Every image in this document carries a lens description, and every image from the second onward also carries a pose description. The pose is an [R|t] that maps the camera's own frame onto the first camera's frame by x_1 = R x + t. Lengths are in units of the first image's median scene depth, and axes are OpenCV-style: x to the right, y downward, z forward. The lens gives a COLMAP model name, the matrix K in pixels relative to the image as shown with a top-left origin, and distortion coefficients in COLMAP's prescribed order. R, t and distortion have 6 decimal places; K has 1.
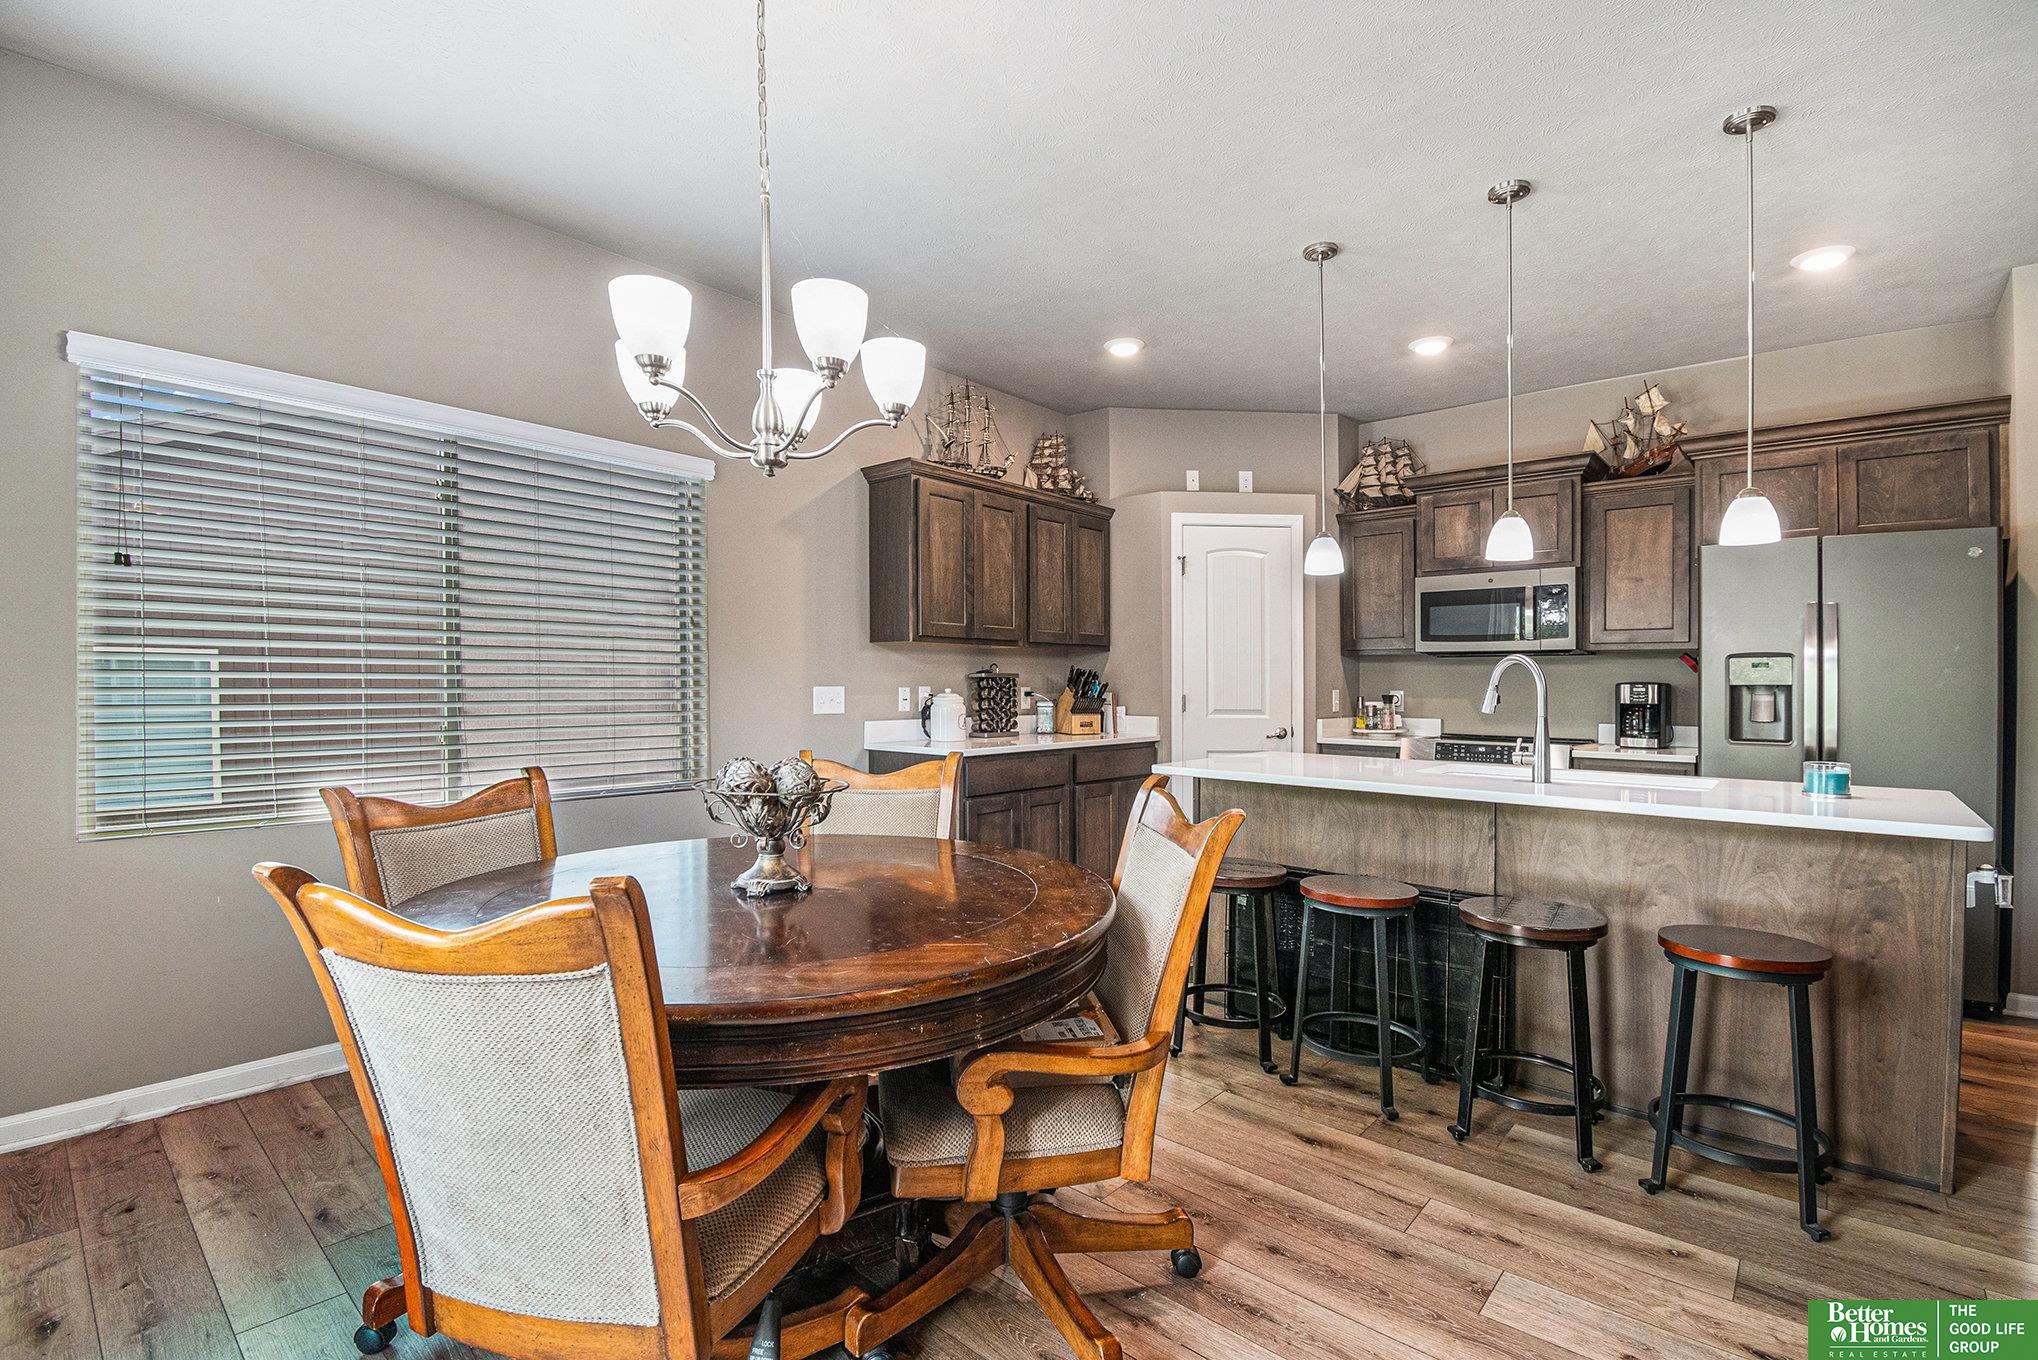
lens RADIAL K [[915.8, 0, 1016.6], [0, 915.8, 675.0], [0, 0, 1]] dist [-0.000753, -0.000001]
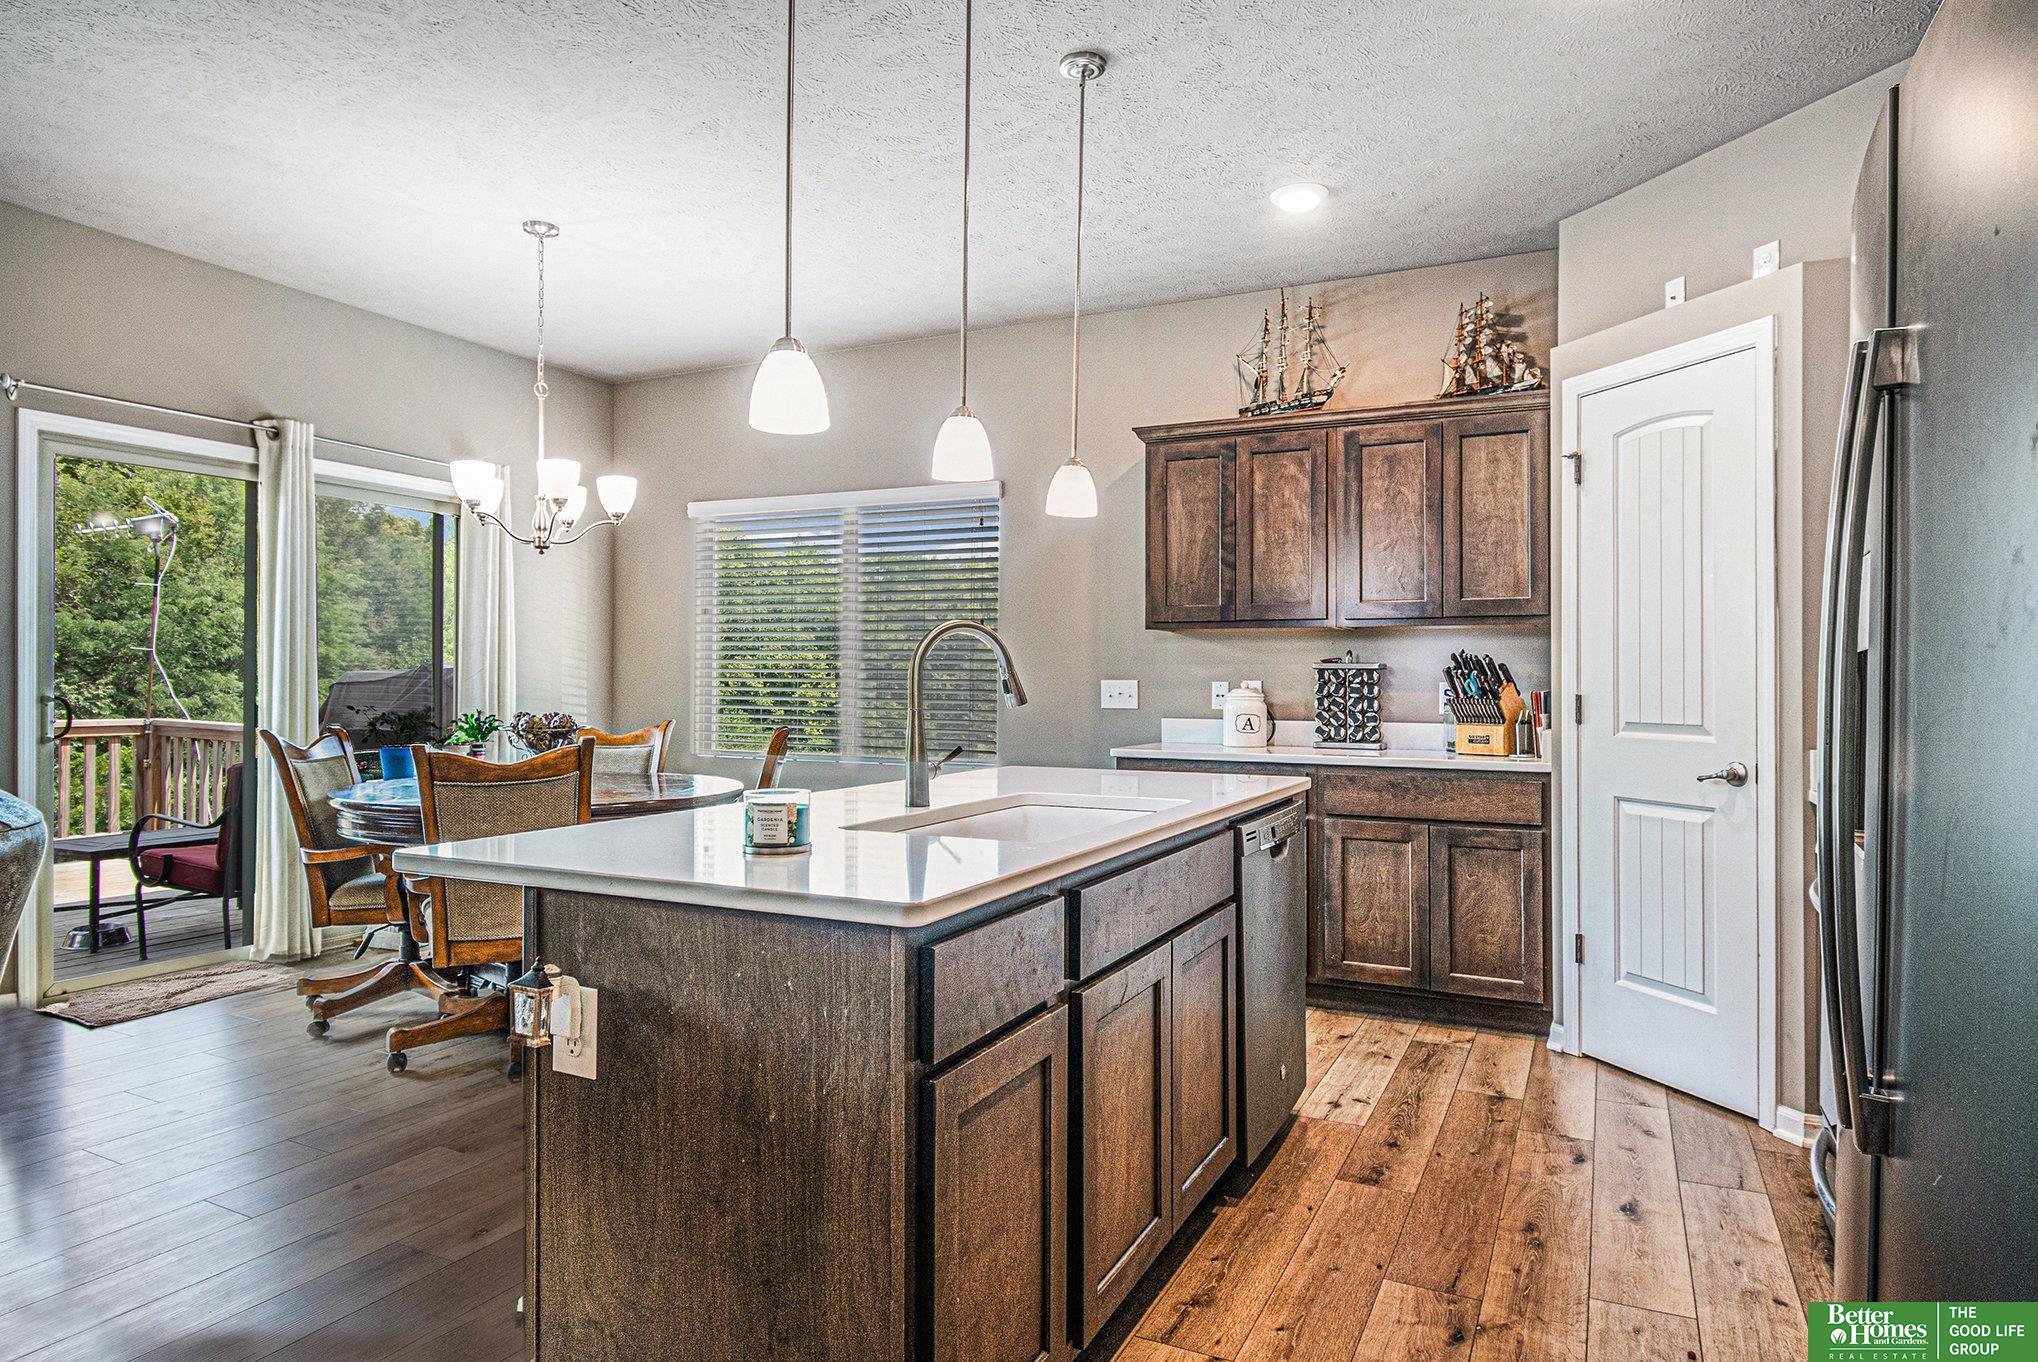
lens RADIAL K [[1185.2, 0, 1018.0], [0, 1185.2, 685.1], [0, 0, 1]] dist [-0.003212, -0.000292]
pose [[0.257992, -0.001060, -0.966146, 0.889989], [-0.001115, 0.999998, -0.001395, 0.018760], [0.966146, 0.001437, 0.257991, 0.521010]]
